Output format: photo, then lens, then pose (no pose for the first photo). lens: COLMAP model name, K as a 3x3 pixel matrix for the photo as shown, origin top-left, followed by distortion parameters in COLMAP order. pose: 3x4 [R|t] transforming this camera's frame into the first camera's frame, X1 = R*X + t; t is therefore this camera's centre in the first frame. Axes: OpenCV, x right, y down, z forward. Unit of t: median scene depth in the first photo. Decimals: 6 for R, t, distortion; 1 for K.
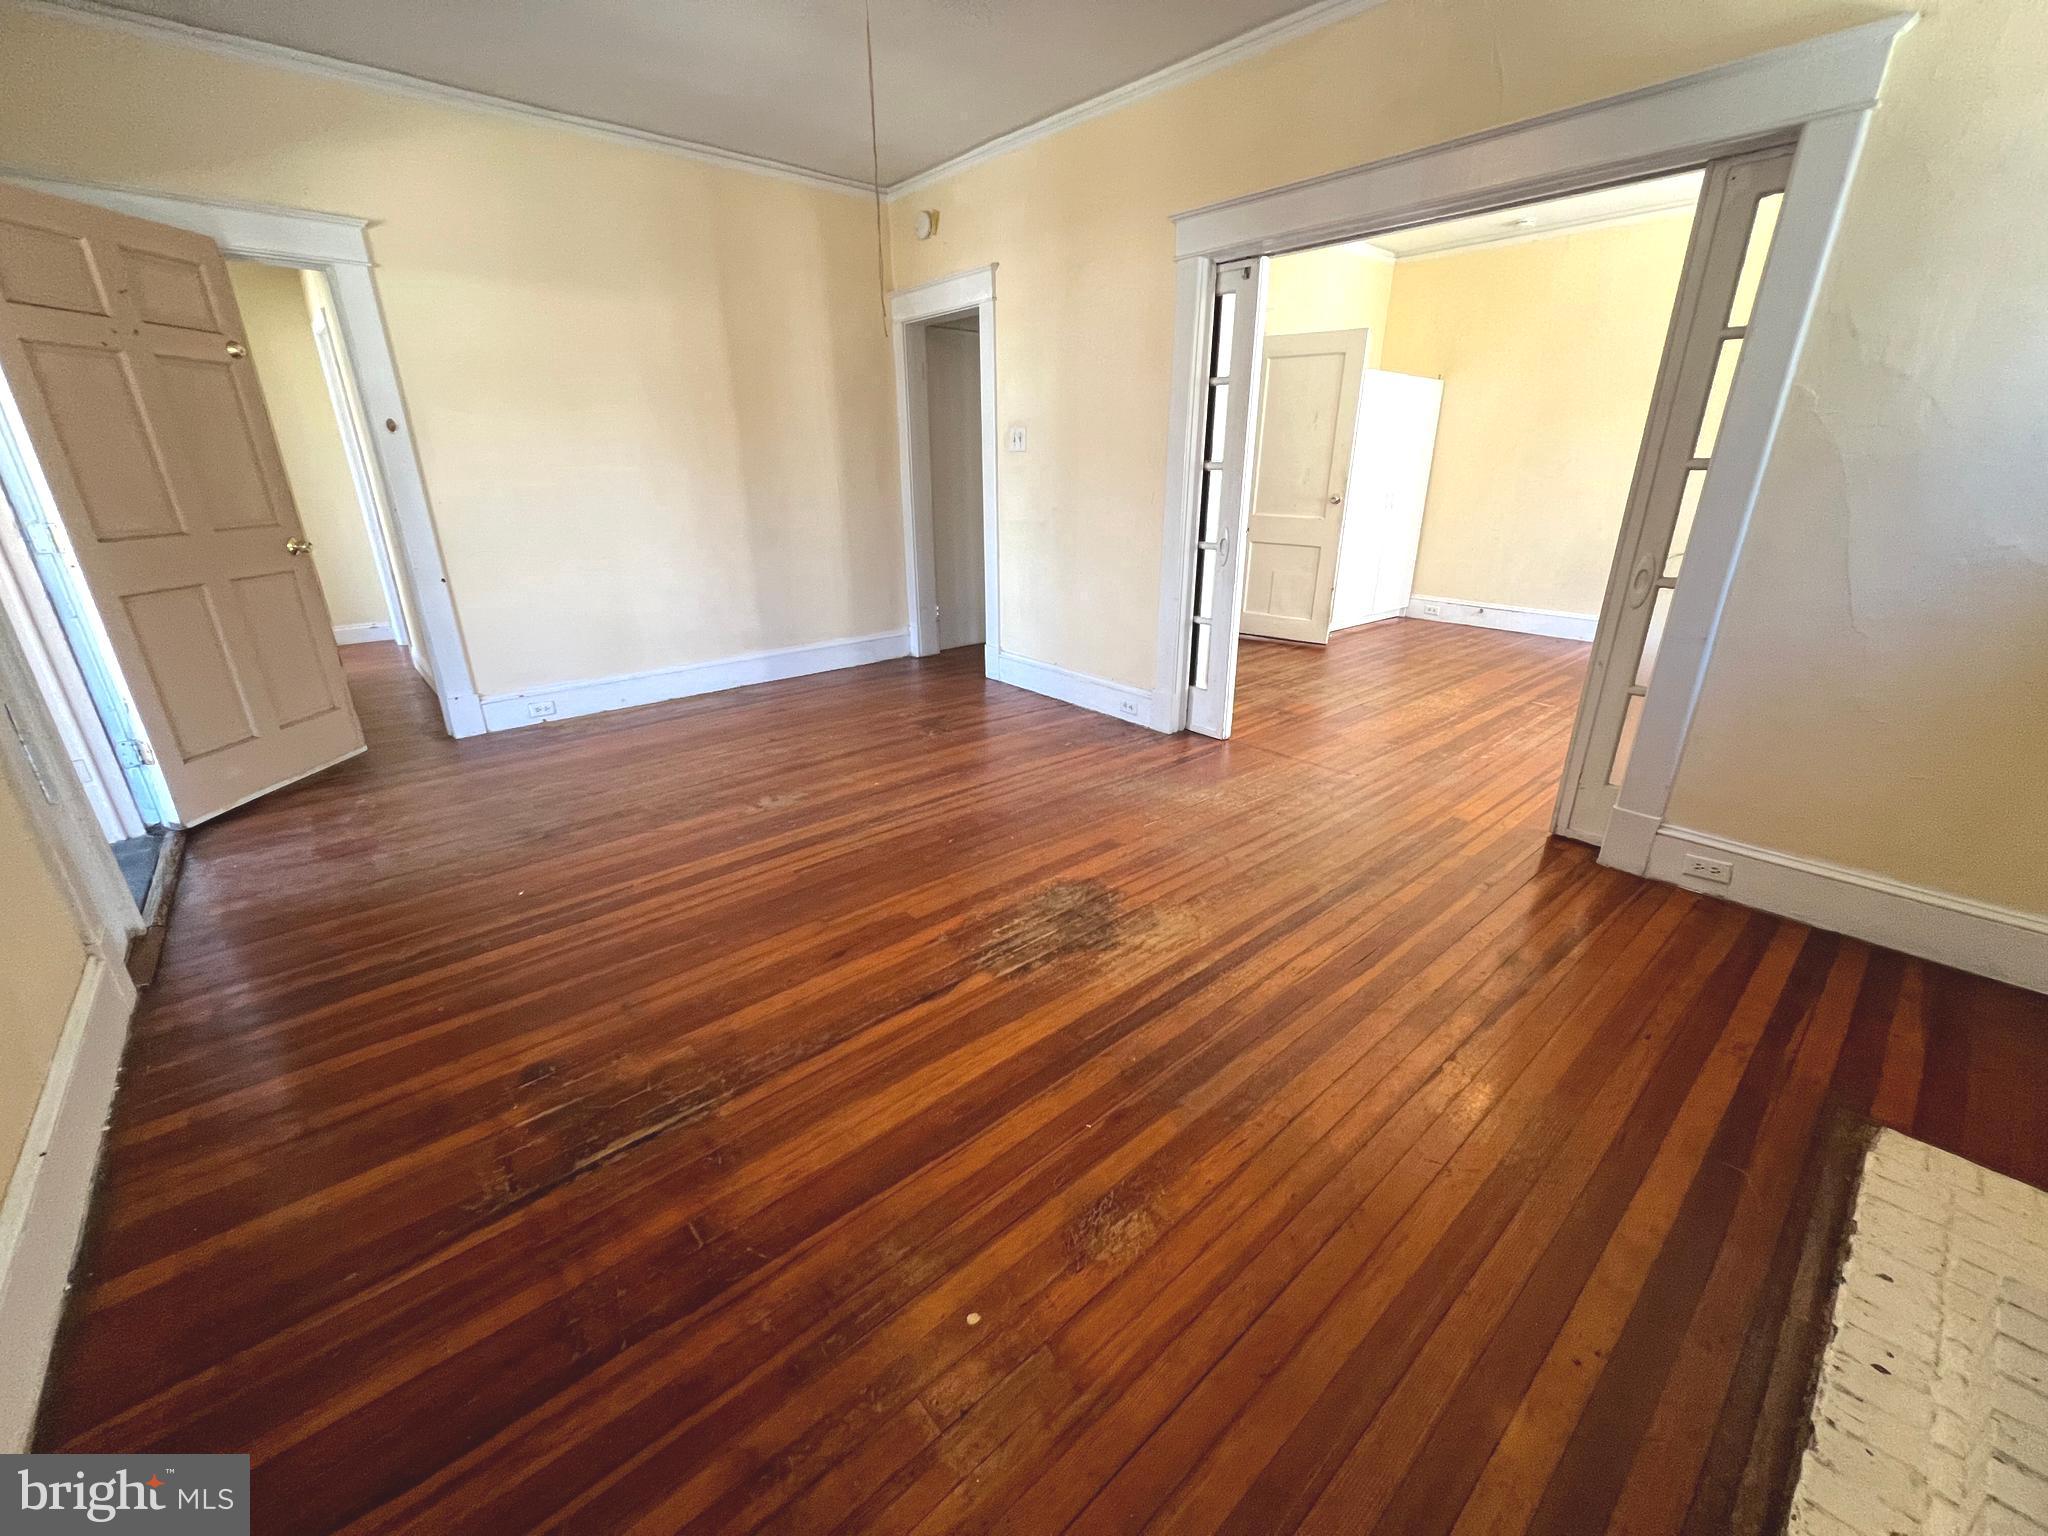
lens RADIAL K [[820.2, 0, 1023.0], [0, 820.2, 764.0], [0, 0, 1]] dist [-0.000406, 0.000084]
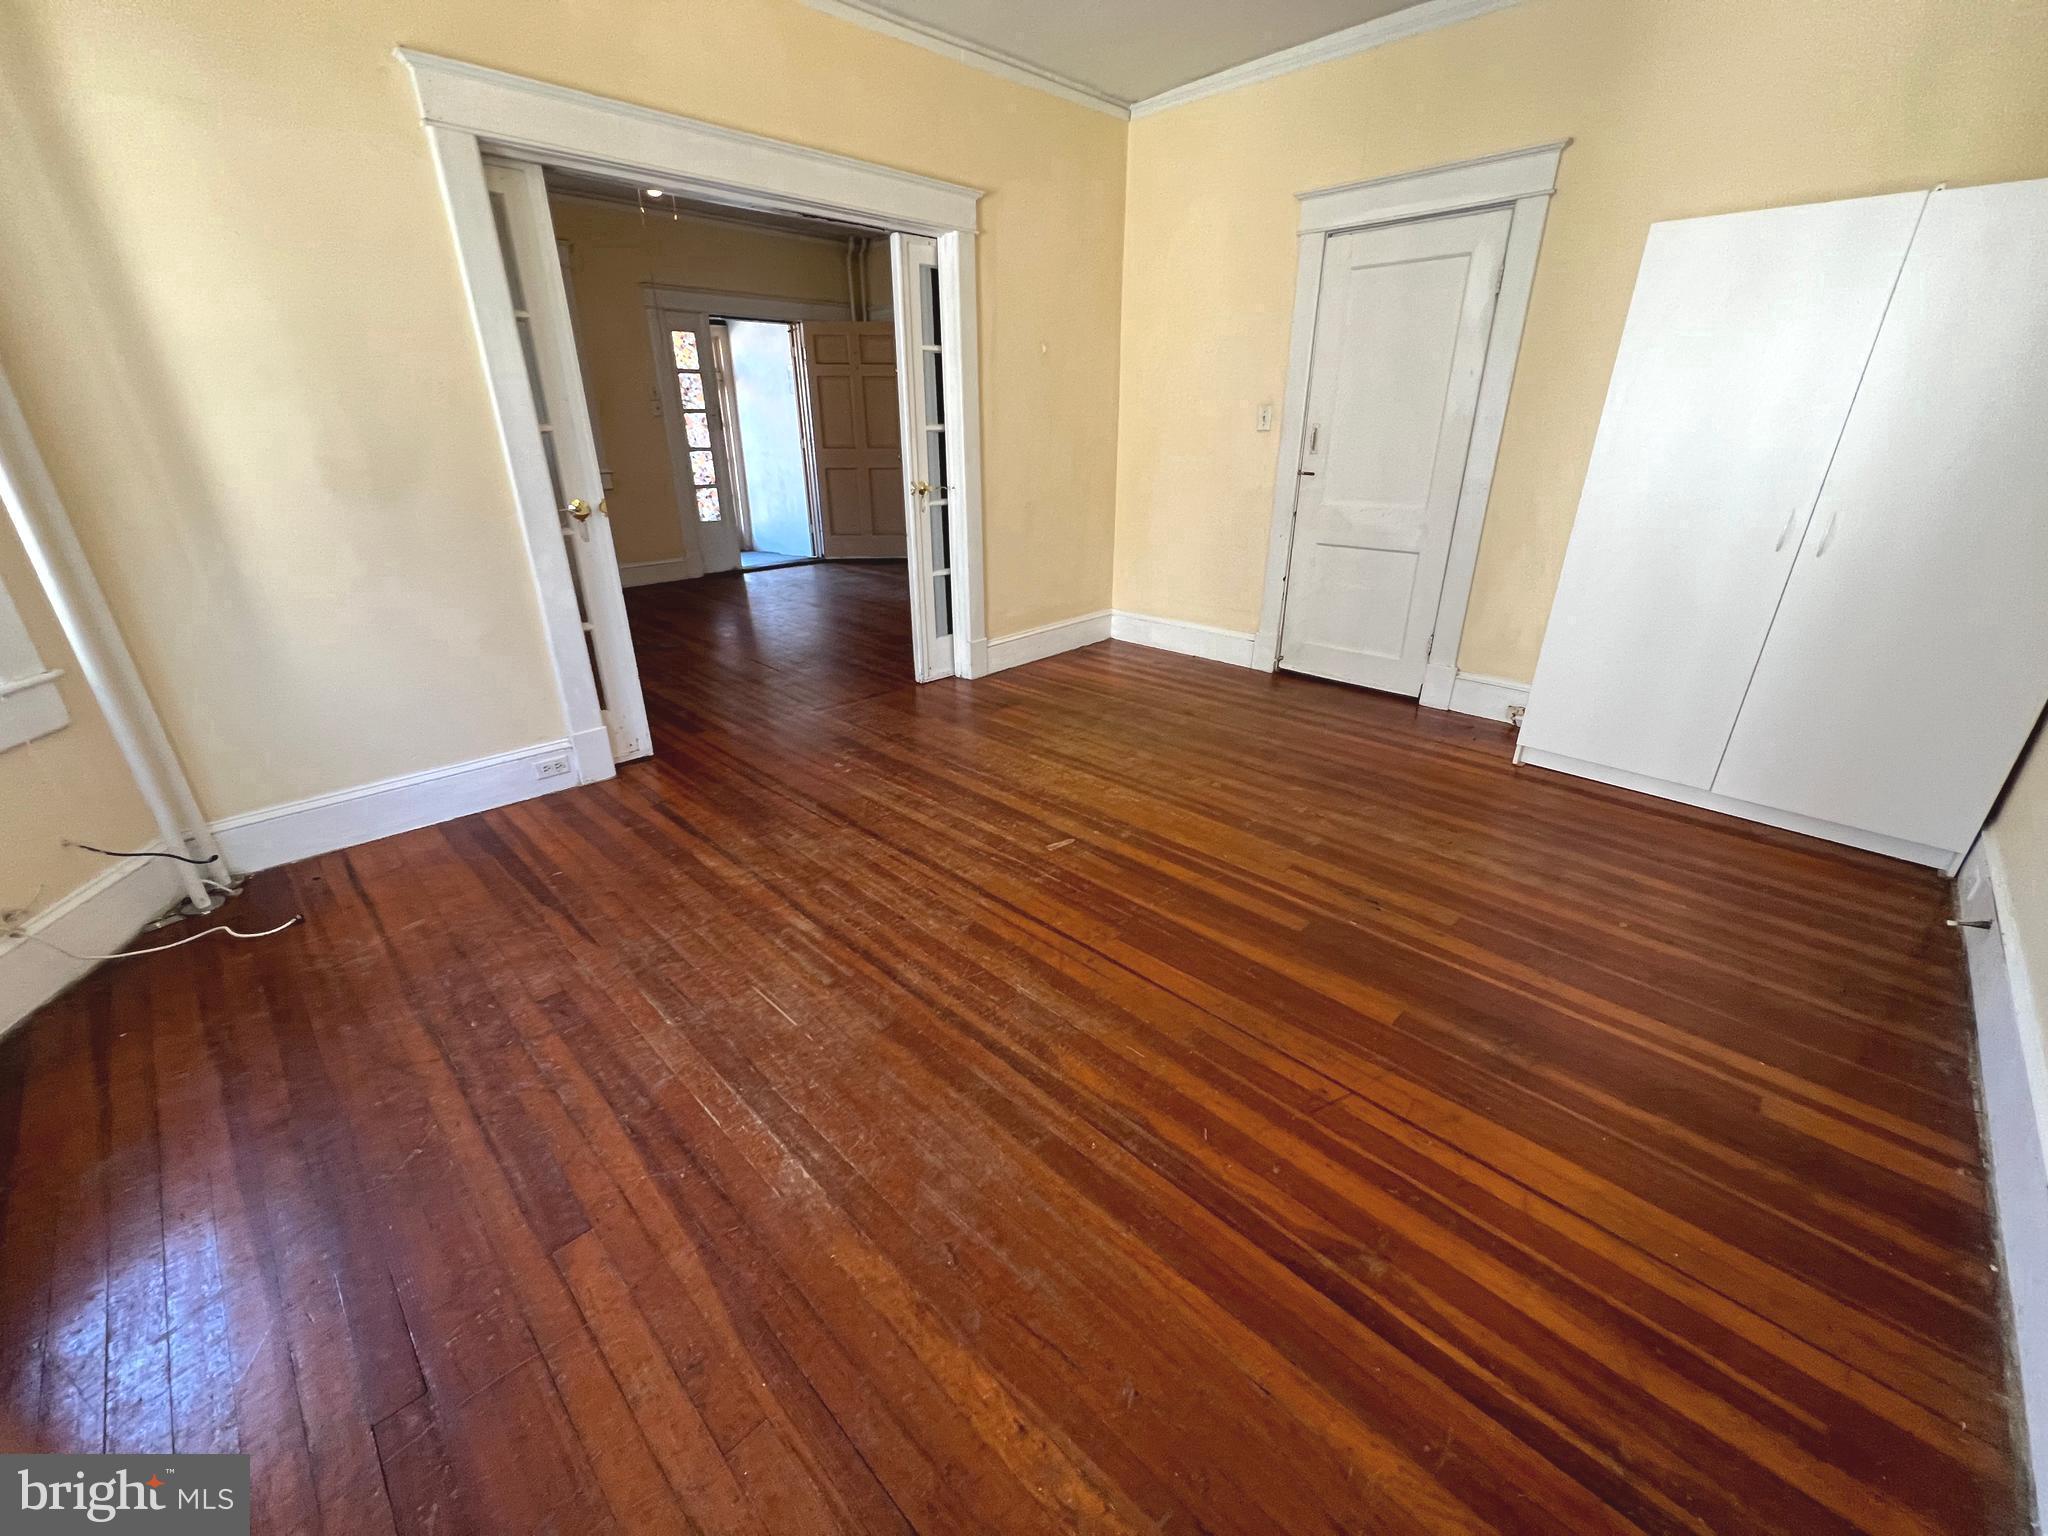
lens RADIAL K [[820.2, 0, 1023.0], [0, 820.2, 764.0], [0, 0, 1]] dist [-0.000406, 0.000084]
pose [[0.074461, 0.390230, -0.917701, 1.917070], [-0.349325, 0.872154, 0.342519, -0.527431], [0.934038, 0.295072, 0.201258, 1.389477]]
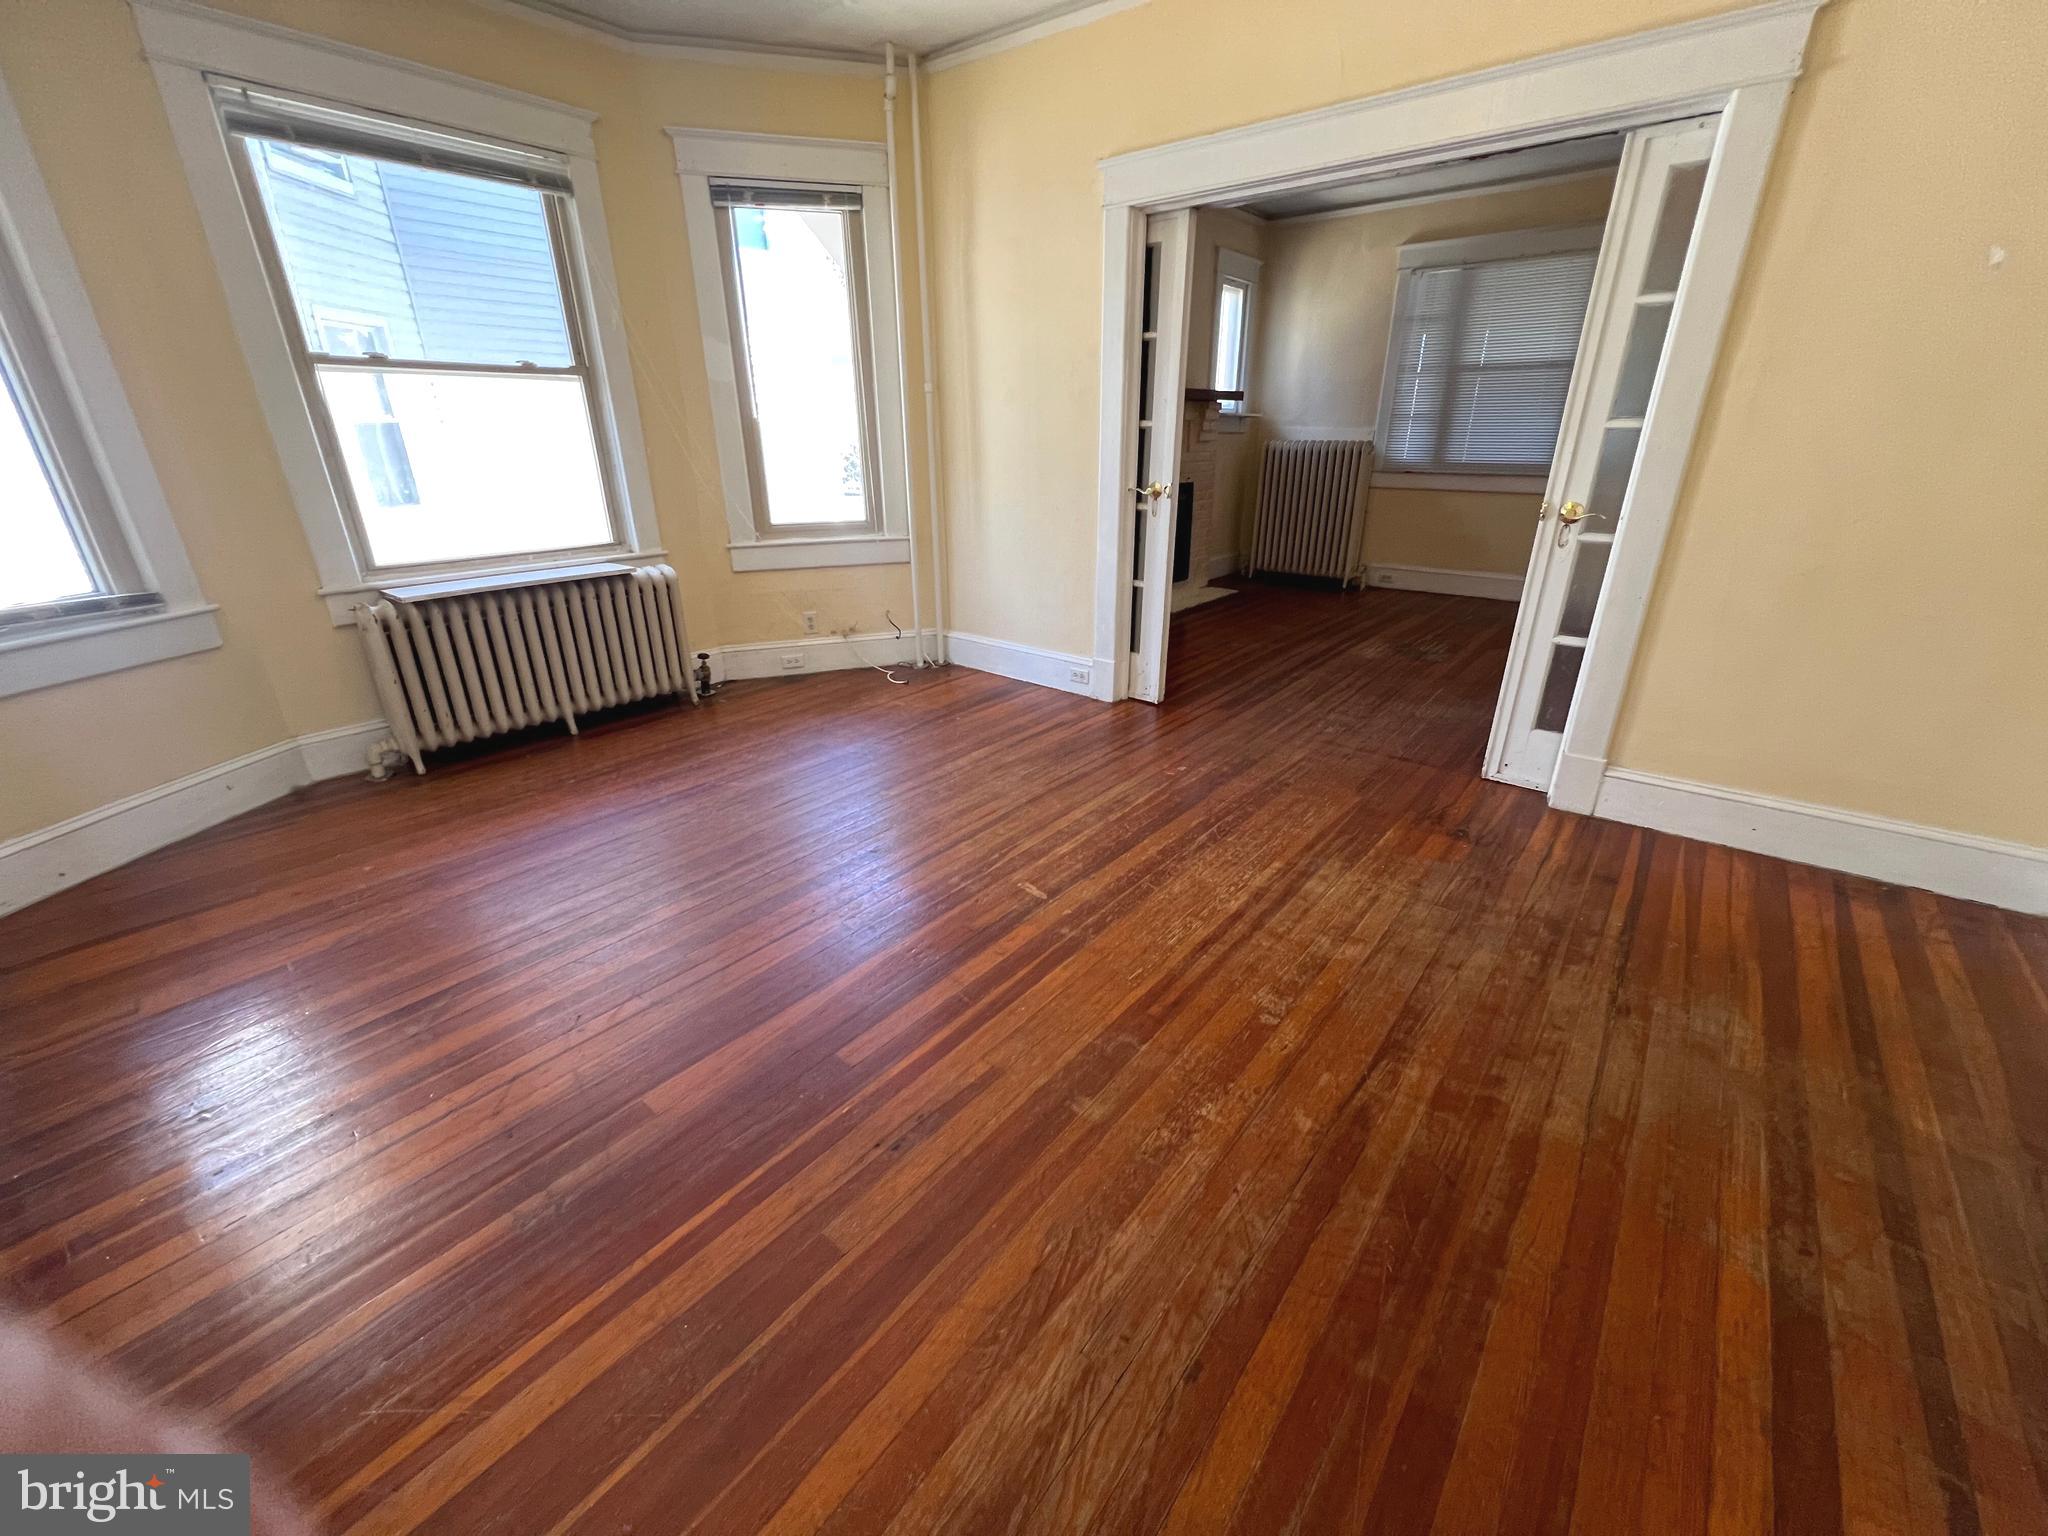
lens RADIAL K [[820.2, 0, 1023.0], [0, 820.2, 764.0], [0, 0, 1]] dist [-0.000406, 0.000084]
pose [[-0.985899, 0.073114, -0.150525, 1.185135], [-0.048940, 0.734201, 0.677166, -0.814808], [0.160026, 0.674984, -0.720270, 2.198755]]
